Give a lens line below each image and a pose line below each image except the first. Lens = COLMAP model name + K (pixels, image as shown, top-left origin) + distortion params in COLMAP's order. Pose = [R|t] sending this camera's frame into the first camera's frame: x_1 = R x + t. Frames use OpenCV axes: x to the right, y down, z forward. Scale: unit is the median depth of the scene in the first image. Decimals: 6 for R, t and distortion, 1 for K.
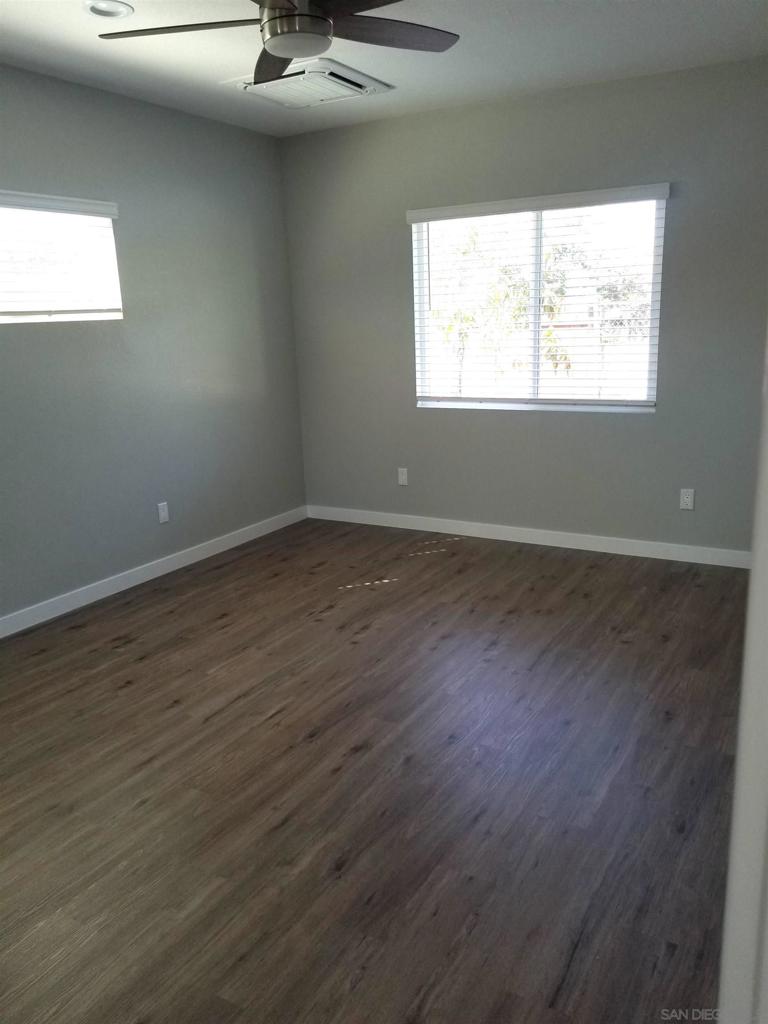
lens RADIAL K [[797.4, 0, 384.0], [0, 797.4, 512.0], [0, 0, 1]] dist [0.005488, -0.035242]
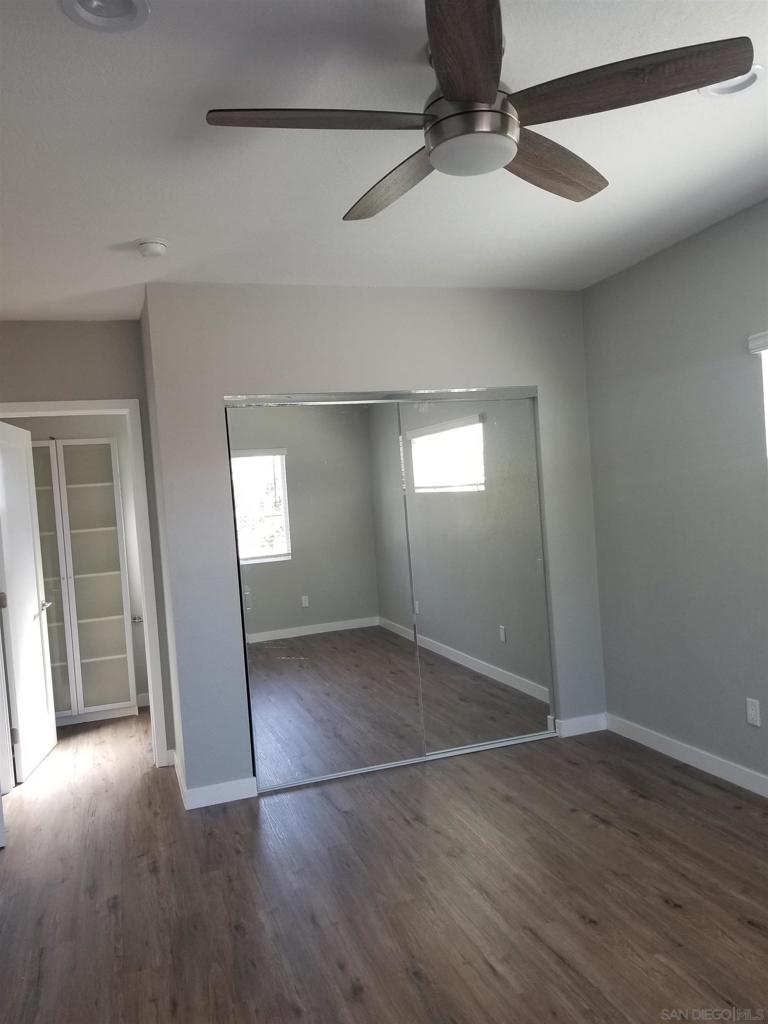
lens RADIAL K [[797.4, 0, 384.0], [0, 797.4, 512.0], [0, 0, 1]] dist [0.005488, -0.035242]
pose [[-0.647754, 0.097877, -0.755536, 0.507569], [-0.087654, 0.975553, 0.201529, -0.358103], [0.756790, 0.196767, -0.623339, 1.342444]]
